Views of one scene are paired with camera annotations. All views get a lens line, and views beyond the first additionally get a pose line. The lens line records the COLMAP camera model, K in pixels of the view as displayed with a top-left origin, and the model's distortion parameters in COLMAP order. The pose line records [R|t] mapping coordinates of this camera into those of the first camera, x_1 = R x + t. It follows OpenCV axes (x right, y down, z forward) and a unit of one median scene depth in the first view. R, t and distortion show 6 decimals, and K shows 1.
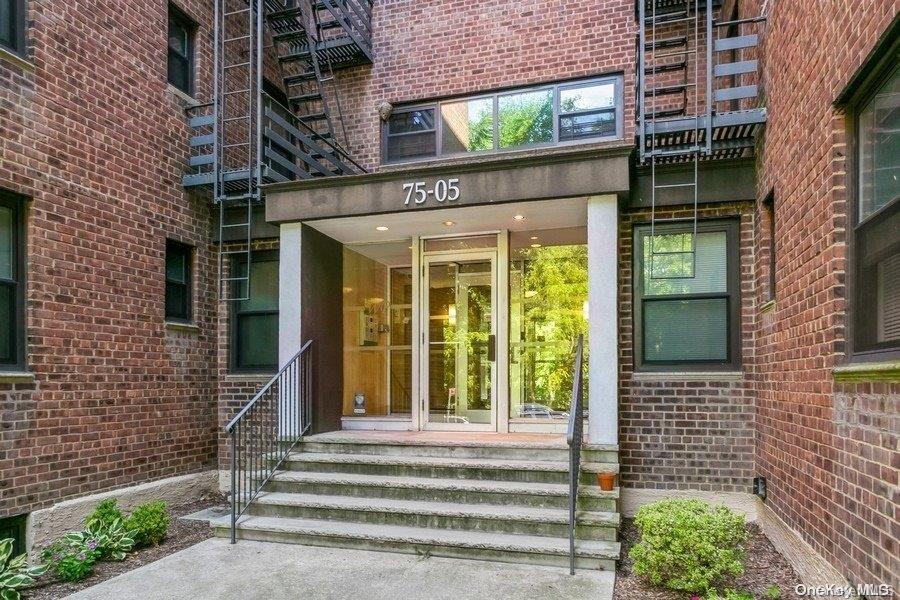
lens RADIAL K [[670.4, 0, 432.3], [0, 670.4, 381.7], [0, 0, 1]] dist [-0.000298, 0.003757]
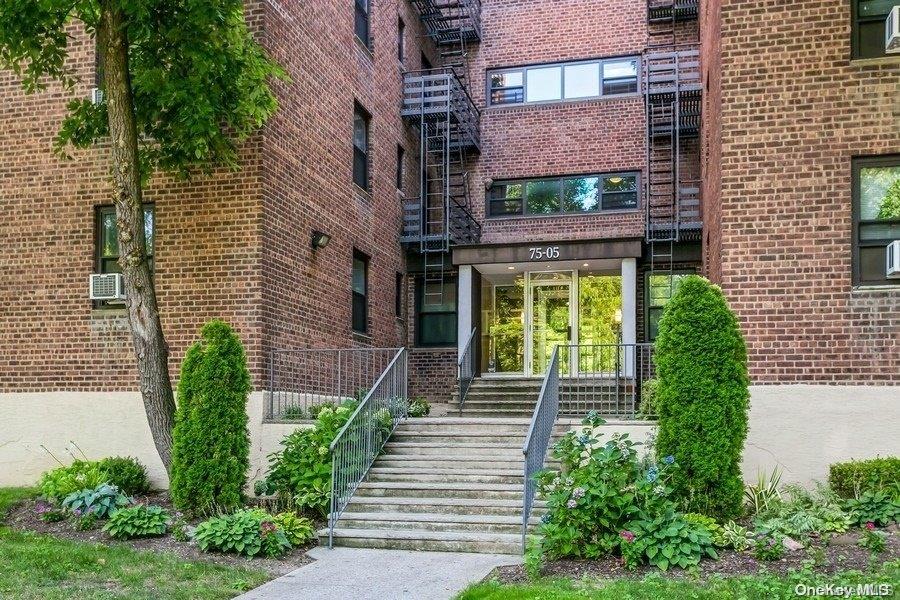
lens RADIAL K [[863.2, 0, 460.0], [0, 863.2, 385.0], [0, 0, 1]] dist [0.009809, 0.000000]
pose [[0.998367, 0.008639, 0.056460, -0.360521], [-0.006726, 0.999400, -0.033989, 0.182653], [-0.056720, 0.033554, 0.997826, -1.408858]]
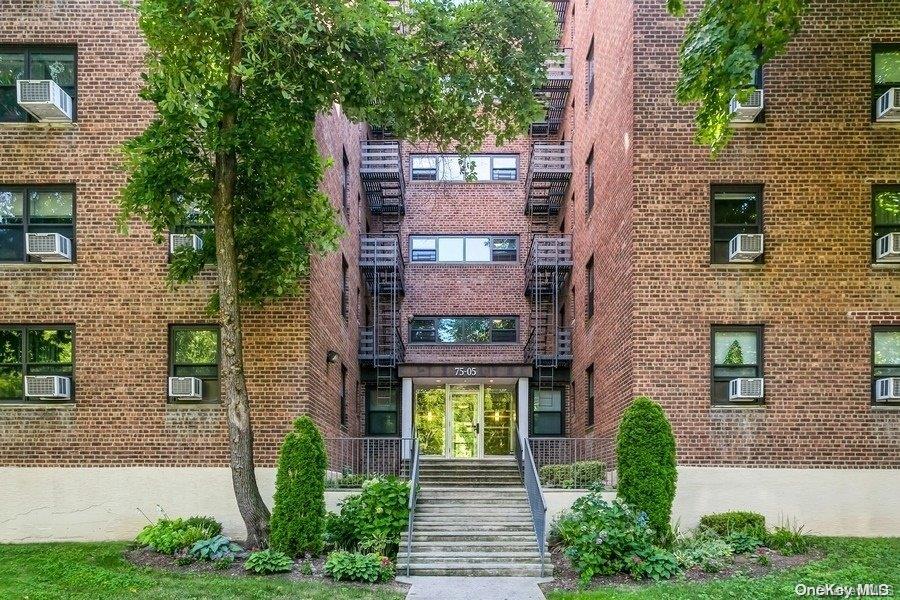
lens RADIAL K [[645.7, 0, 468.8], [0, 645.7, 471.4], [0, 0, 1]] dist [0.000004, -0.001572]
pose [[0.958170, 0.014356, 0.285838, -0.695638], [-0.007793, 0.999680, -0.024086, 0.187686], [-0.286092, 0.020851, 0.957975, -1.472411]]
